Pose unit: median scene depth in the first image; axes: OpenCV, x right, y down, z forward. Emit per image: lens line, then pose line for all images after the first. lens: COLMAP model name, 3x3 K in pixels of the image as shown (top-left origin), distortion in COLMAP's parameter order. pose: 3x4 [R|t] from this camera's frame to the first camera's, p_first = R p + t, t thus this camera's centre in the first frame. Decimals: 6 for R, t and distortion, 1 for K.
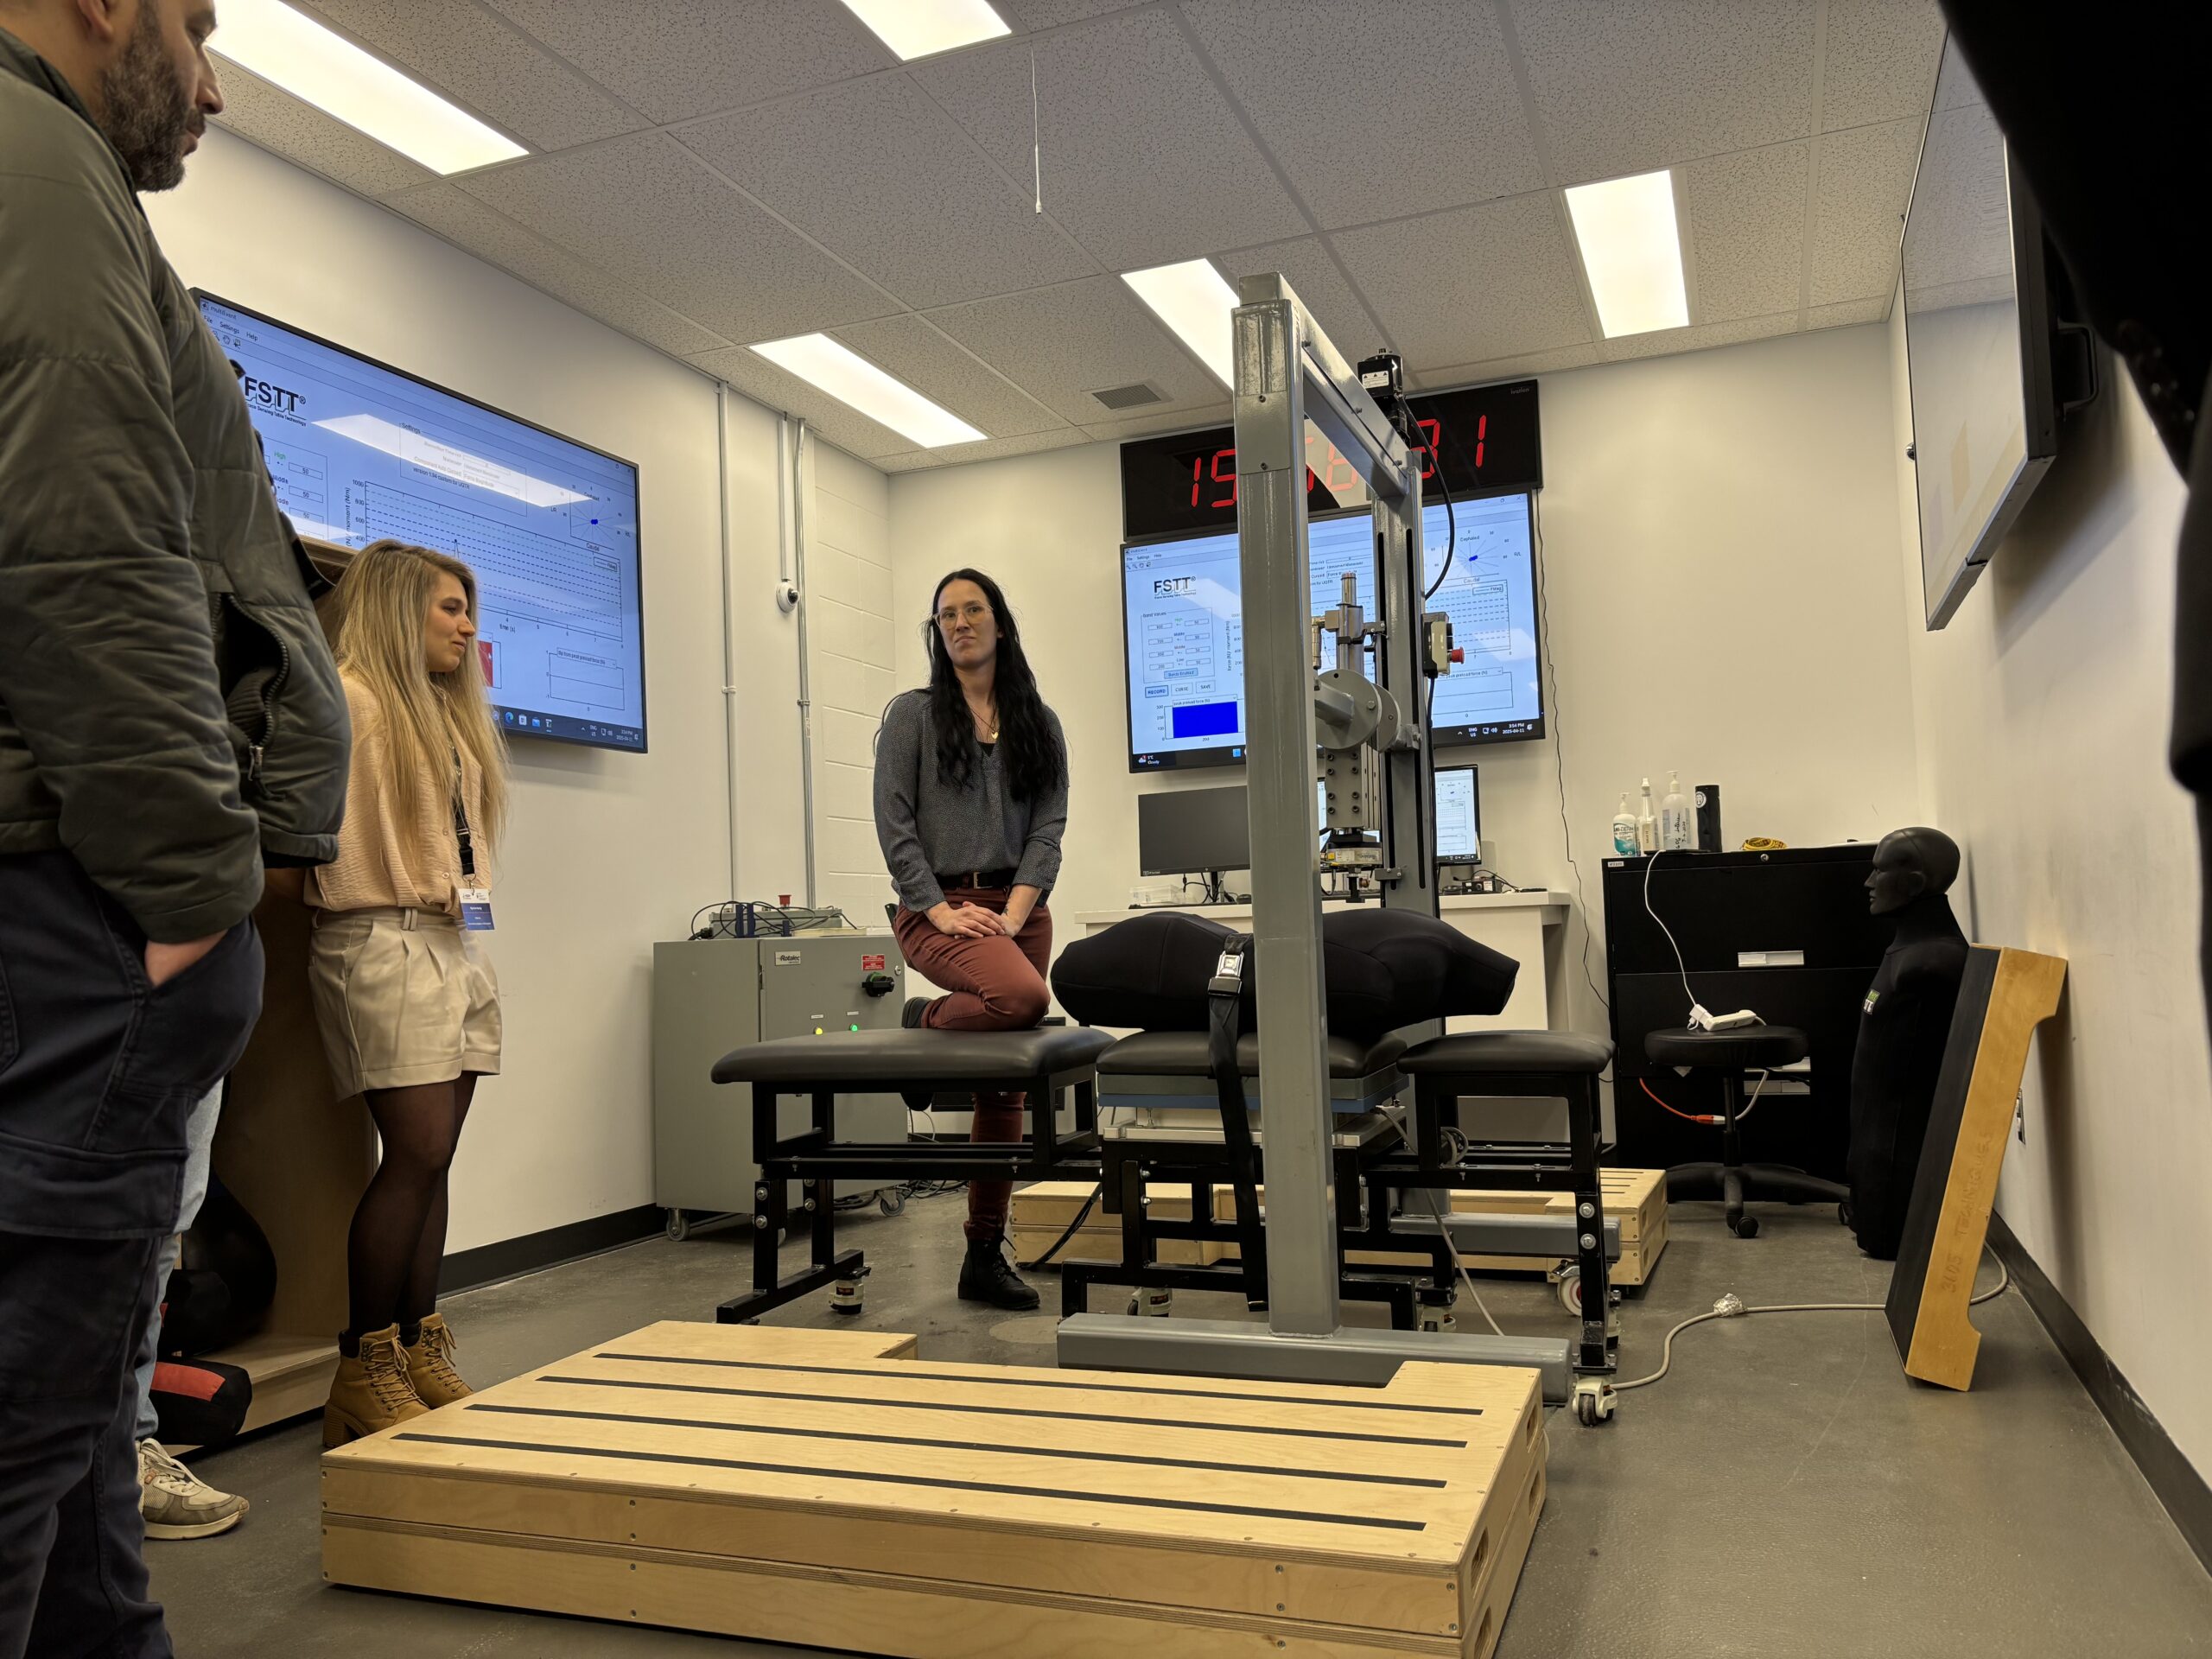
lens RADIAL K [[1679.8, 0, 1105.6], [0, 1679.8, 851.5], [0, 0, 1]] dist [0.043464, -0.055508]
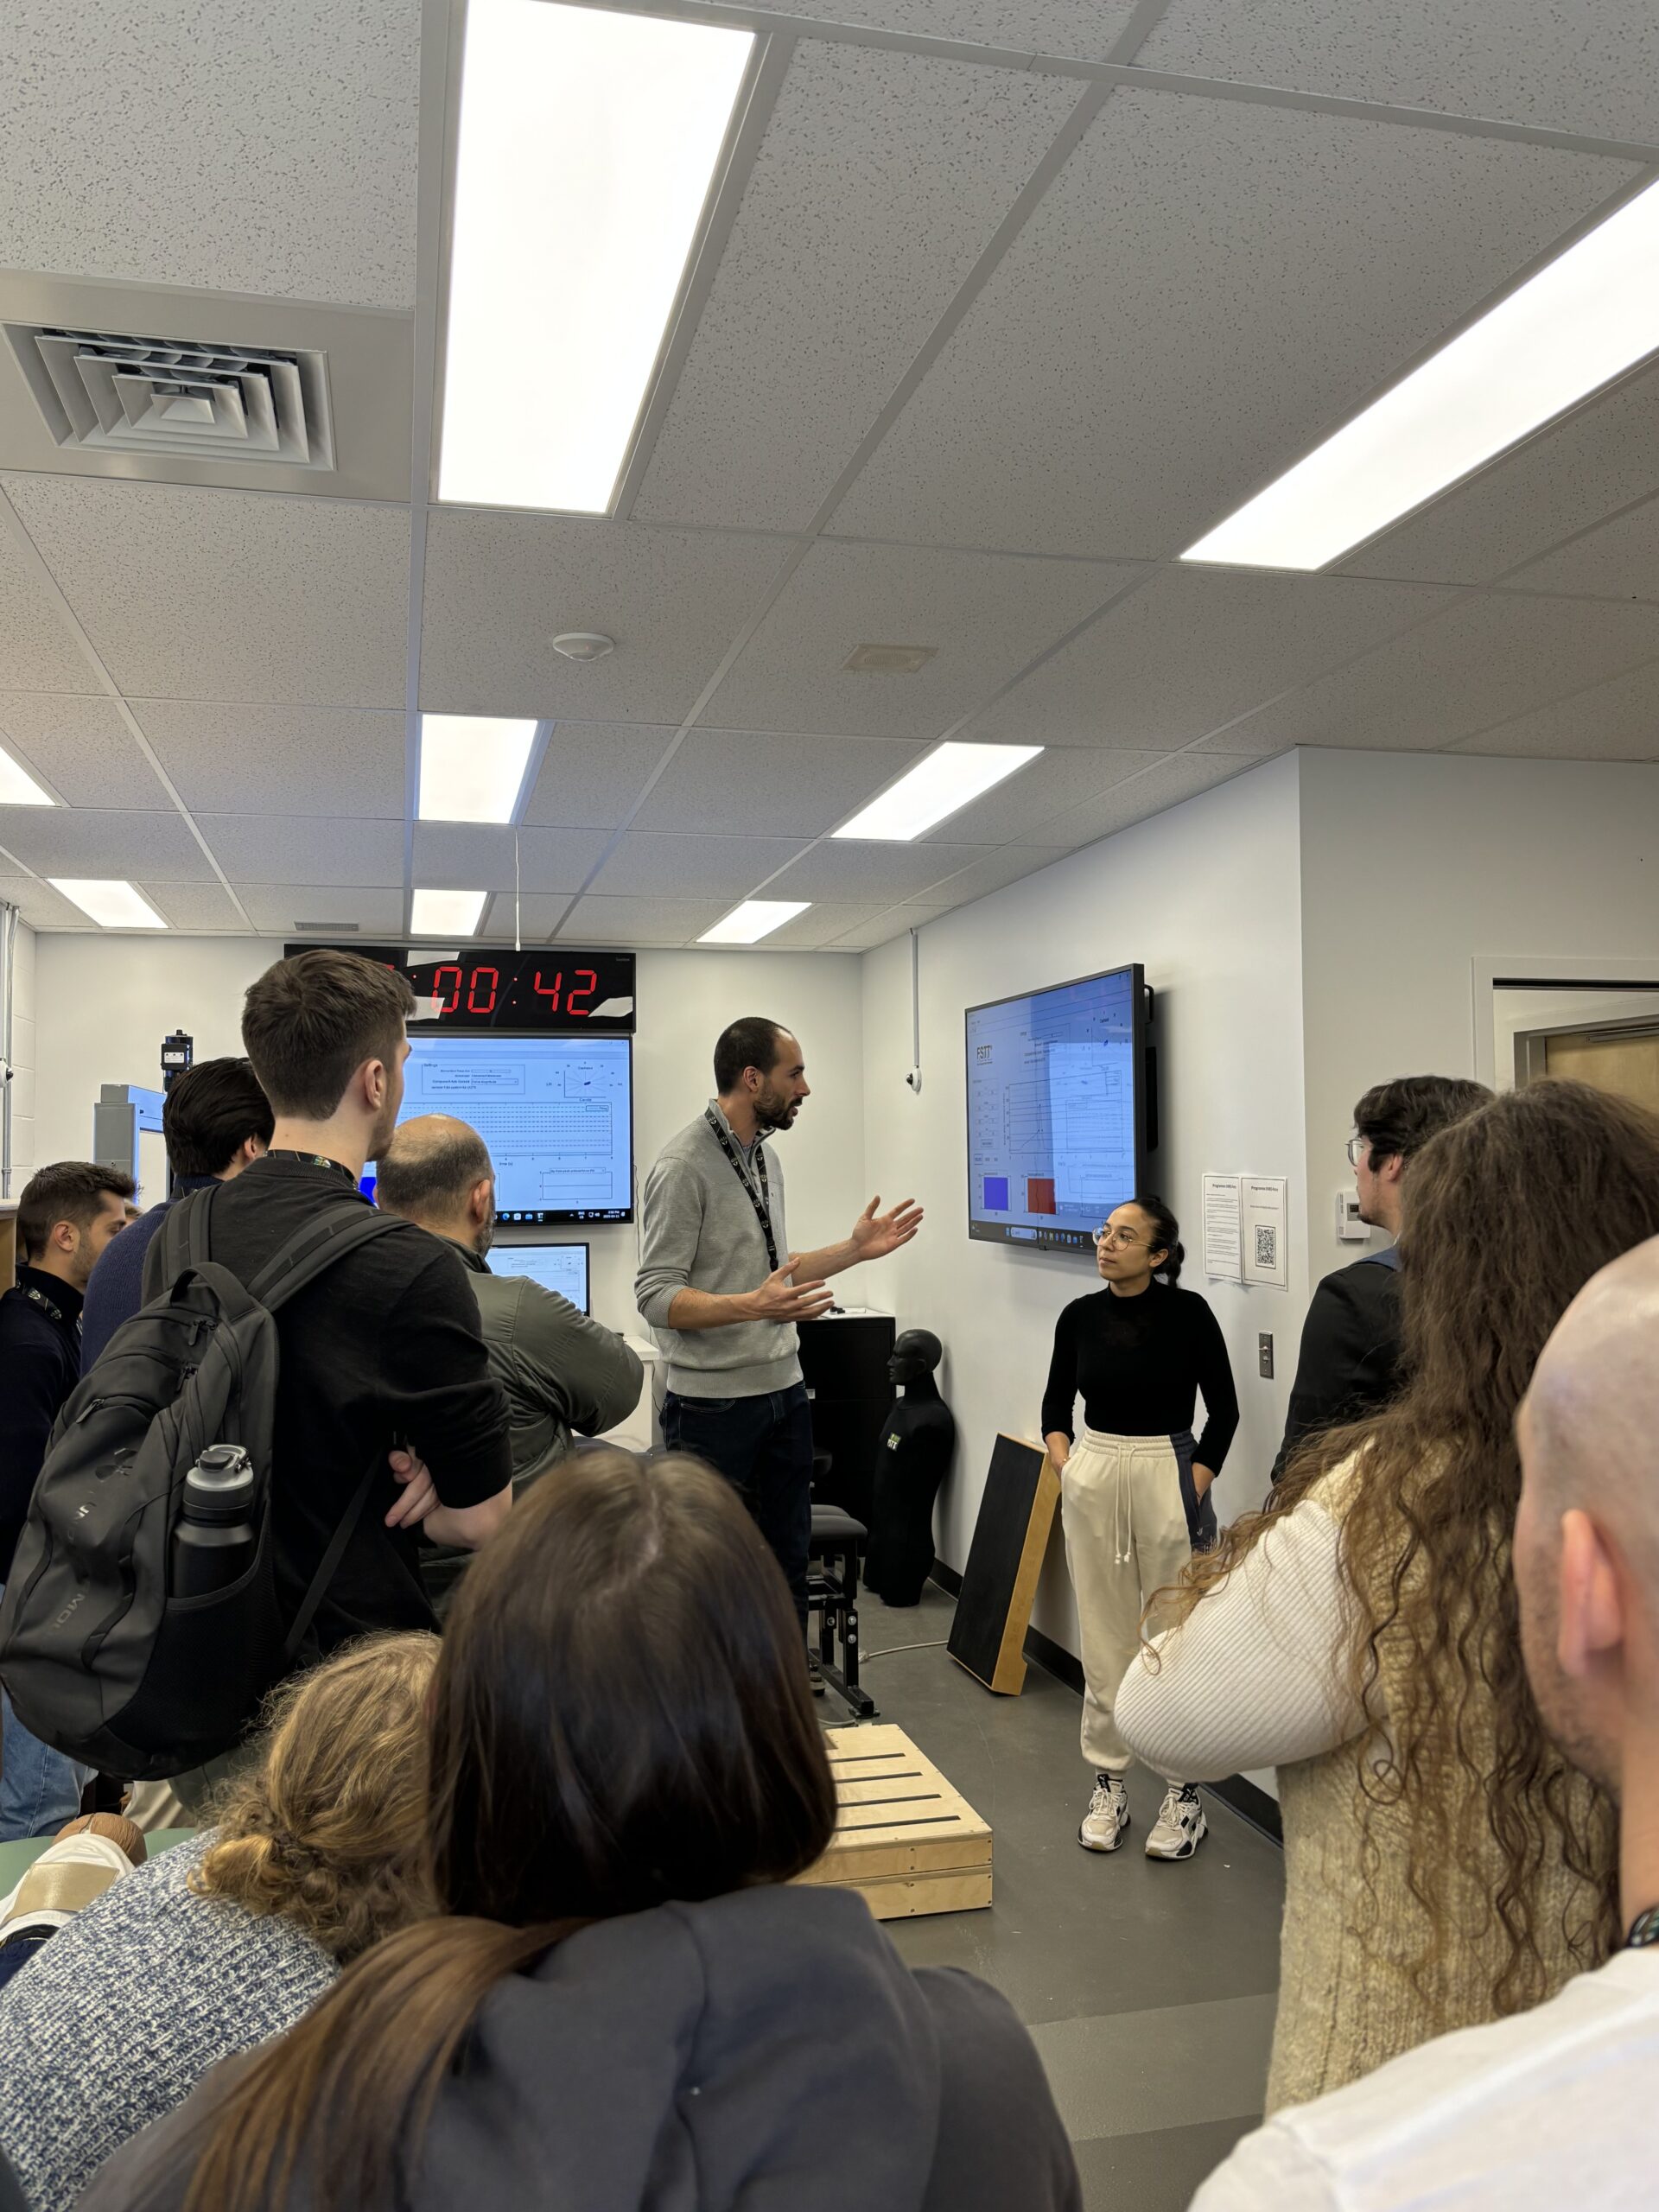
lens RADIAL K [[1738.8, 0, 826.8], [0, 1738.8, 1100.4], [0, 0, 1]] dist [0.032271, 0.001722]
pose [[0.822211, 0.053698, 0.566644, -0.591939], [-0.051966, 0.998464, -0.019217, -0.214138], [-0.566806, -0.013646, 0.823738, -0.335713]]
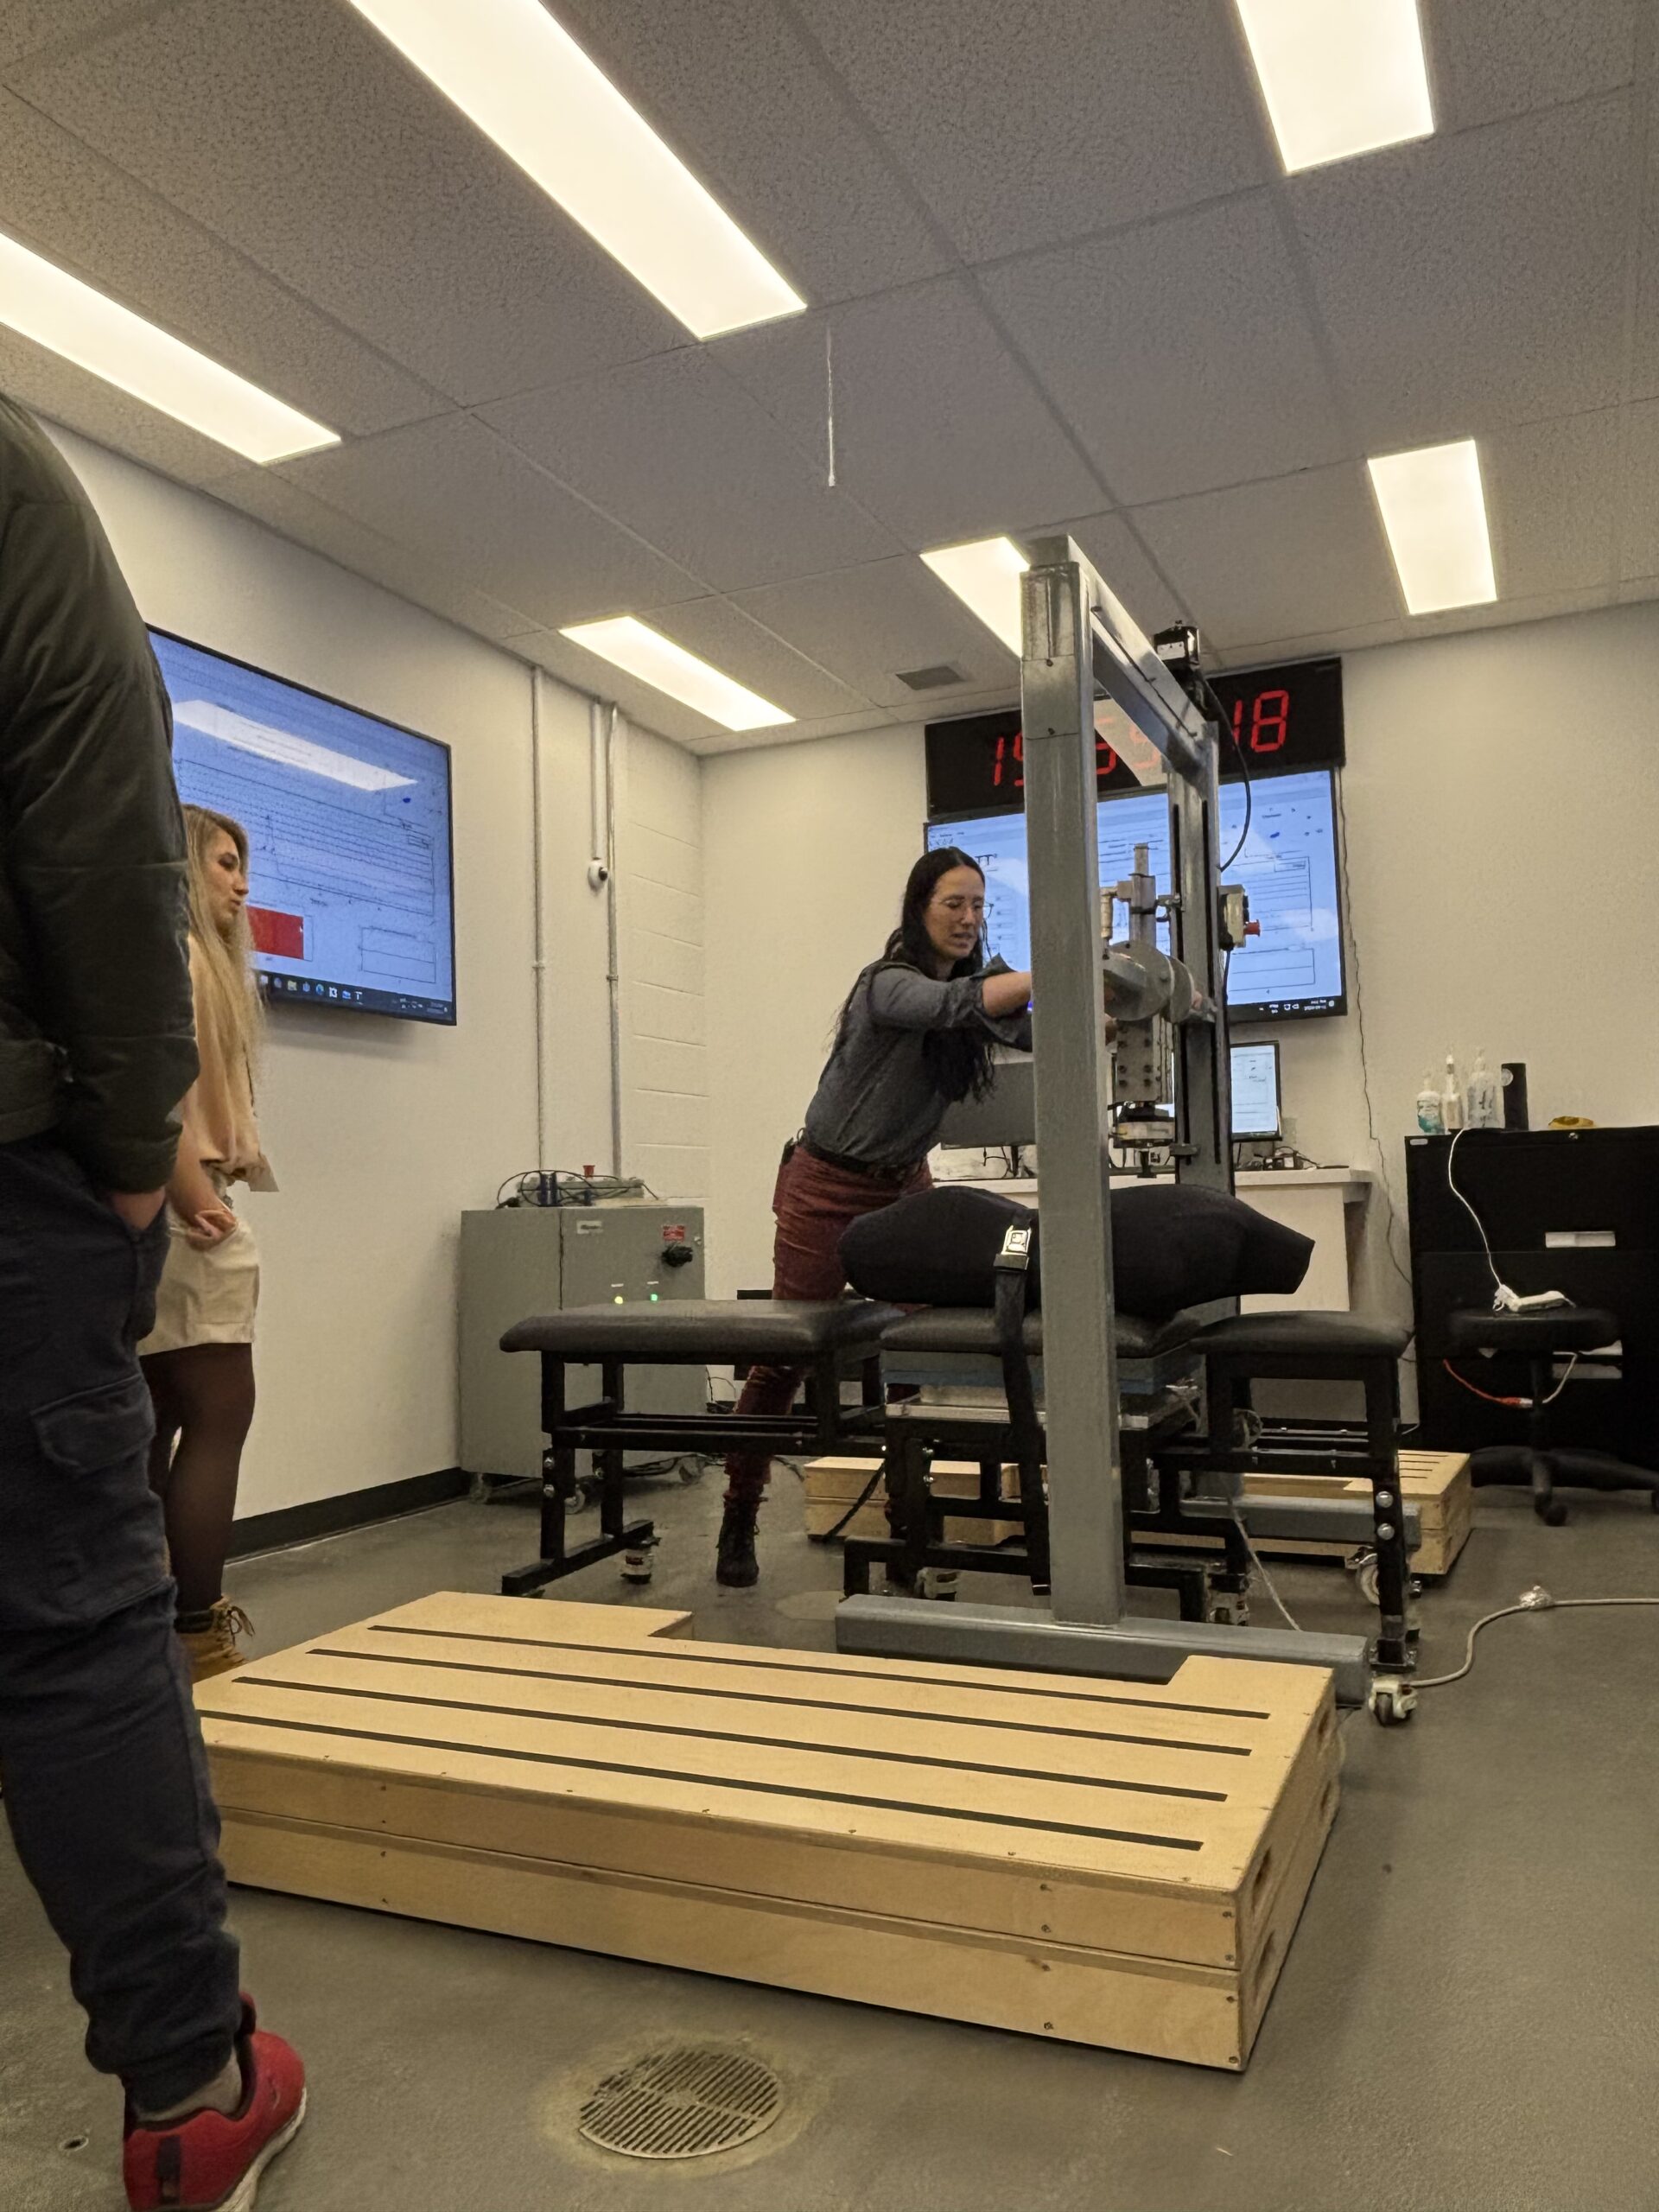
lens RADIAL K [[1613.2, 0, 839.6], [0, 1613.2, 1102.2], [0, 0, 1]] dist [0.044158, -0.042831]
pose [[0.998623, 0.006695, -0.052039, 0.015642], [-0.007481, 0.999861, -0.014912, 0.001304], [0.051932, 0.015281, 0.998534, 0.040105]]
